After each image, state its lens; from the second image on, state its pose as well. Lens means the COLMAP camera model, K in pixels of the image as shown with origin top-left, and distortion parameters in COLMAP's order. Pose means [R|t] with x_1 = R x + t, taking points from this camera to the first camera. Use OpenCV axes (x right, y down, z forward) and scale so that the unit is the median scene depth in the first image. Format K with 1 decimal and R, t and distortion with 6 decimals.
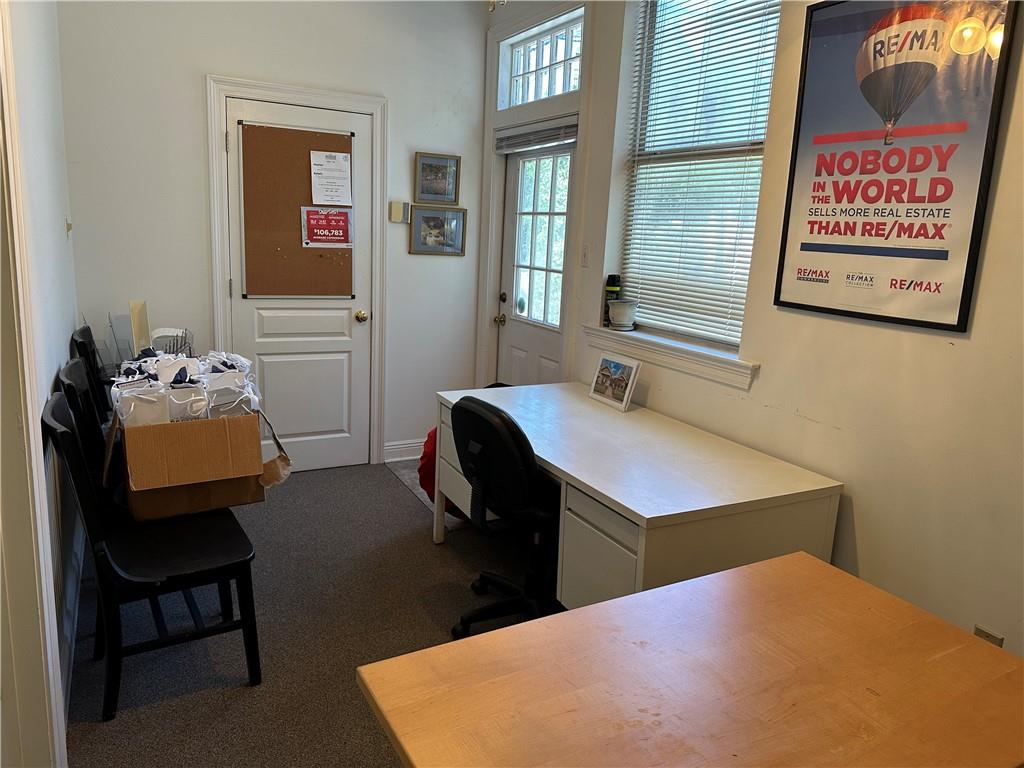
lens RADIAL K [[721.5, 0, 513.6], [0, 721.5, 353.9], [0, 0, 1]] dist [0.028554, -0.006244]
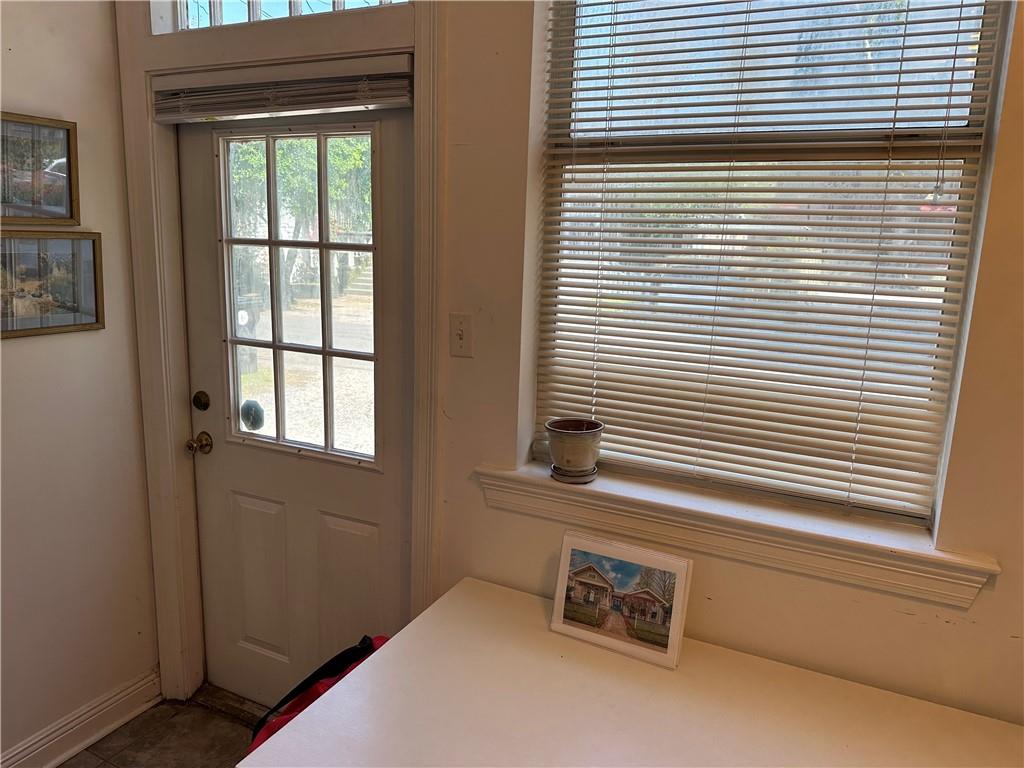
lens RADIAL K [[721.5, 0, 513.6], [0, 721.5, 353.9], [0, 0, 1]] dist [0.028554, -0.006244]
pose [[0.805135, -0.114706, 0.581893, -0.153183], [0.106535, 0.993132, 0.048363, -0.129778], [-0.583444, 0.023053, 0.811826, 0.508272]]
